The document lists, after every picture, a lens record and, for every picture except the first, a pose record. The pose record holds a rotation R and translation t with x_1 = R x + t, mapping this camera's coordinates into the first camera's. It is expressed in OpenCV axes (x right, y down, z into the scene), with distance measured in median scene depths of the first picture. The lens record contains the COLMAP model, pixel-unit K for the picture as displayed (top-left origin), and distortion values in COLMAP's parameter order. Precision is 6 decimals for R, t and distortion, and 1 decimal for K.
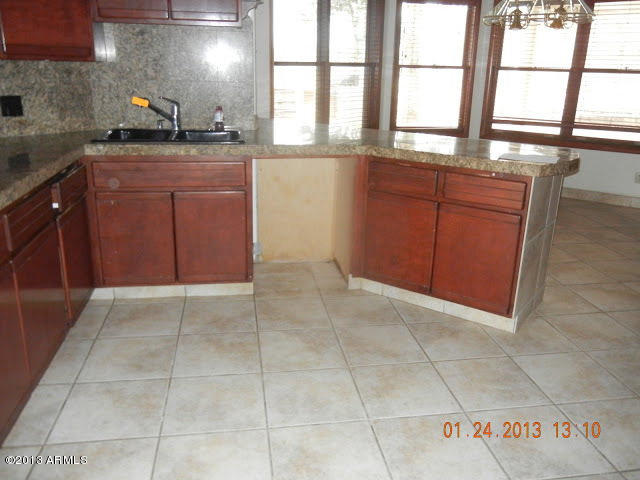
lens RADIAL K [[542.4, 0, 320.4], [0, 542.4, 239.0], [0, 0, 1]] dist [-0.001212, 0.002187]
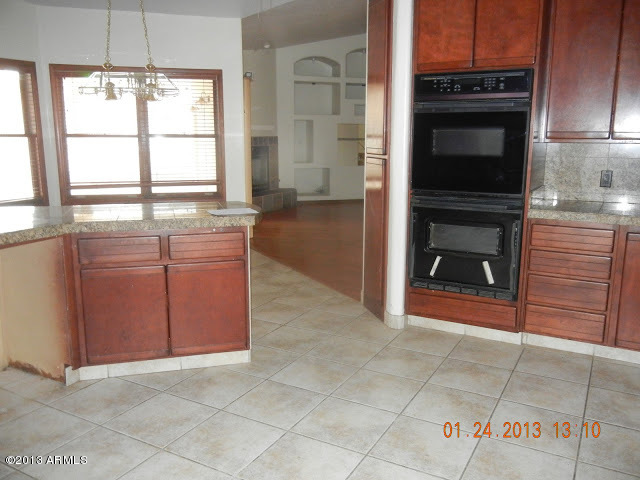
lens RADIAL K [[542.4, 0, 319.4], [0, 542.4, 241.4], [0, 0, 1]] dist [-0.001212, 0.002187]
pose [[0.624304, -0.168549, 0.762782, -0.338897], [0.247266, 0.968877, 0.011712, -0.045071], [-0.741015, 0.181298, 0.646550, 0.091953]]
